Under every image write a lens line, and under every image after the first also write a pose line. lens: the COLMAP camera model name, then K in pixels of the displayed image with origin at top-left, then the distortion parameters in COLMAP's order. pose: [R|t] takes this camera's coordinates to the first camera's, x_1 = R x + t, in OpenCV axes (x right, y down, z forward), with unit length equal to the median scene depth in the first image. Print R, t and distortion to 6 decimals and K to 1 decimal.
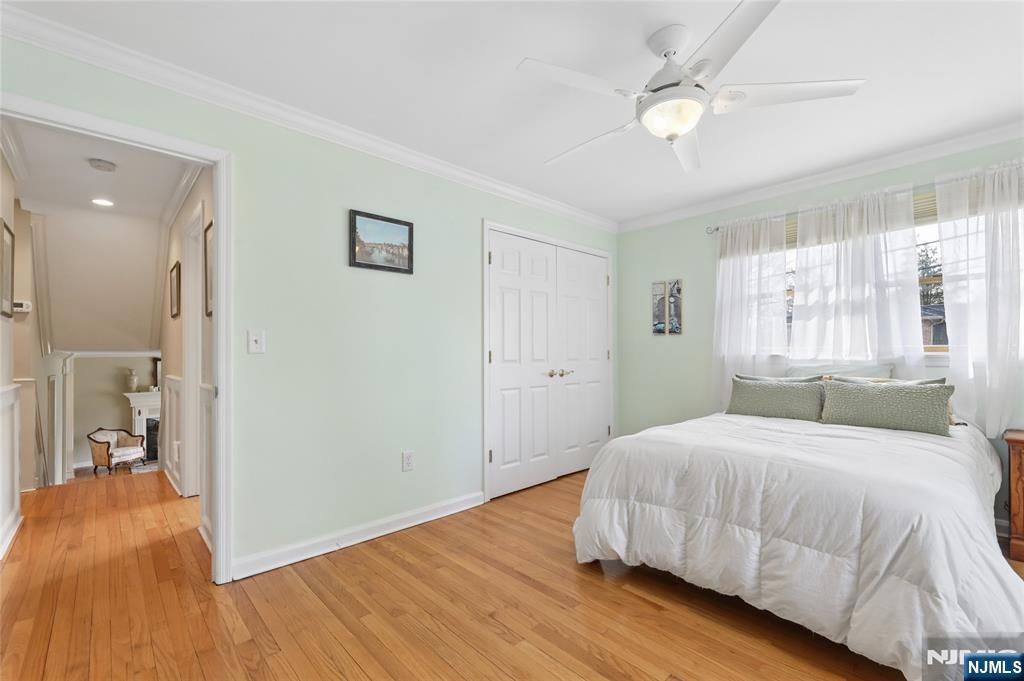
lens RADIAL K [[419.1, 0, 506.7], [0, 419.1, 349.8], [0, 0, 1]] dist [0.002841, -0.000177]
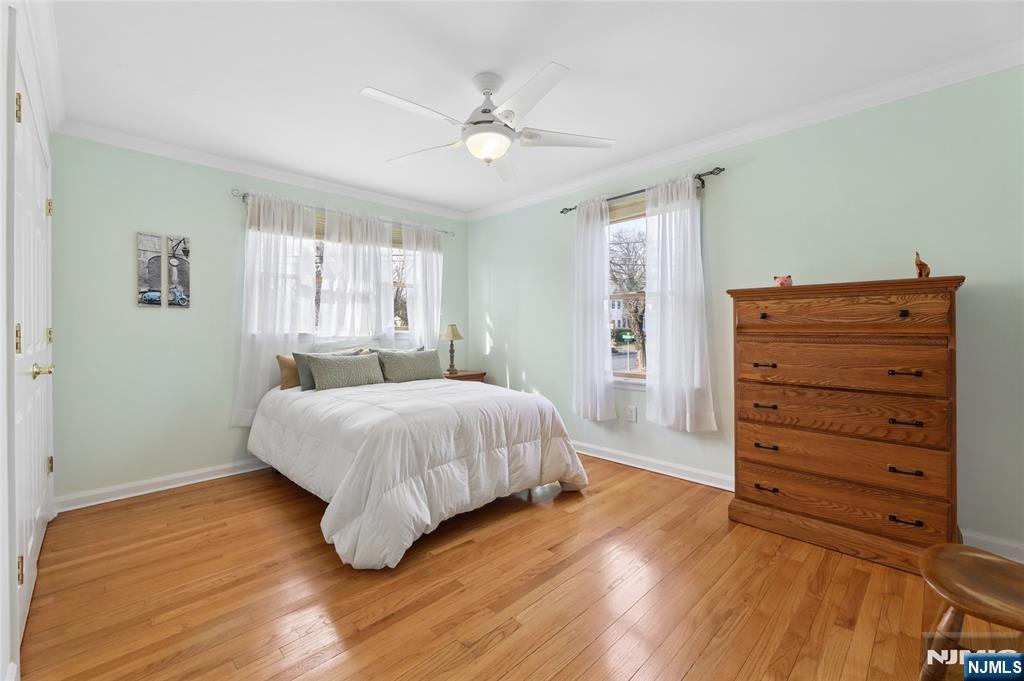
lens RADIAL K [[419.1, 0, 509.4], [0, 419.1, 331.0], [0, 0, 1]] dist [0.002841, -0.000177]
pose [[-0.001828, 0.001839, 0.999997, -0.476146], [-0.003758, 0.999991, -0.001846, 0.006760], [-0.999991, -0.003761, -0.001821, 0.505980]]
